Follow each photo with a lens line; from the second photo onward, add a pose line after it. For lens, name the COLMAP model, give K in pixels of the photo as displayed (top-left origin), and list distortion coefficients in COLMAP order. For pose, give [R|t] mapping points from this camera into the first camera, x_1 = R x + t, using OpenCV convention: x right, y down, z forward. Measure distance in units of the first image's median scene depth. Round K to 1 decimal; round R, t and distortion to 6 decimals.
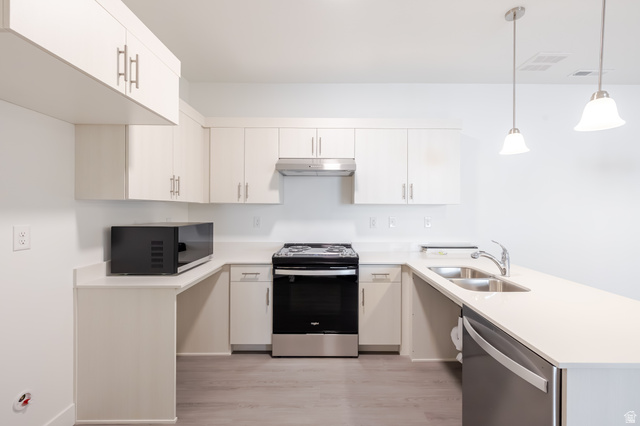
lens RADIAL K [[273.8, 0, 321.6], [0, 273.8, 207.0], [0, 0, 1]] dist [-0.002209, -0.000260]
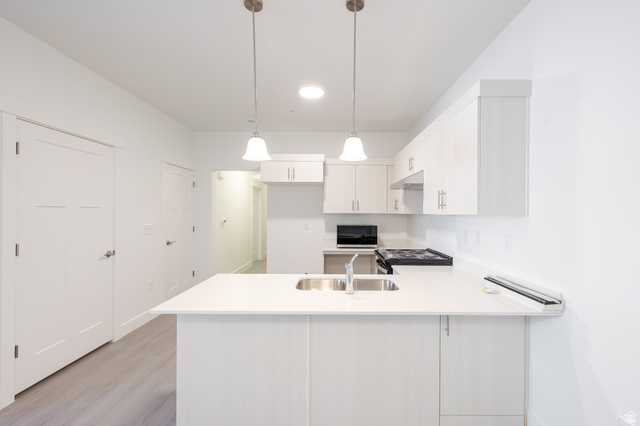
lens RADIAL K [[276.3, 0, 330.7], [0, 276.3, 215.2], [0, 0, 1]] dist [0.000690, 0.000060]
pose [[-0.006699, 0.005931, -0.999960, 1.196698], [0.005344, 0.999968, 0.005896, -0.016949], [0.999963, -0.005304, -0.006731, 0.696442]]
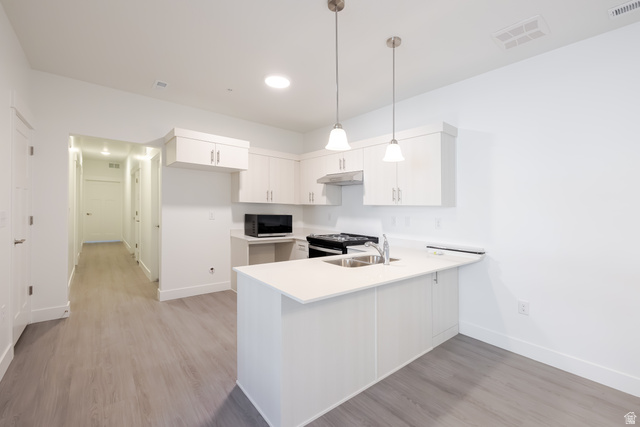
lens RADIAL K [[273.8, 0, 321.6], [0, 273.8, 207.5], [0, 0, 1]] dist [-0.002209, -0.000260]
pose [[0.631691, 0.011076, -0.775141, 1.051398], [-0.017227, 0.999852, 0.000247, 0.003226], [0.775029, 0.013197, 0.631788, 0.017281]]
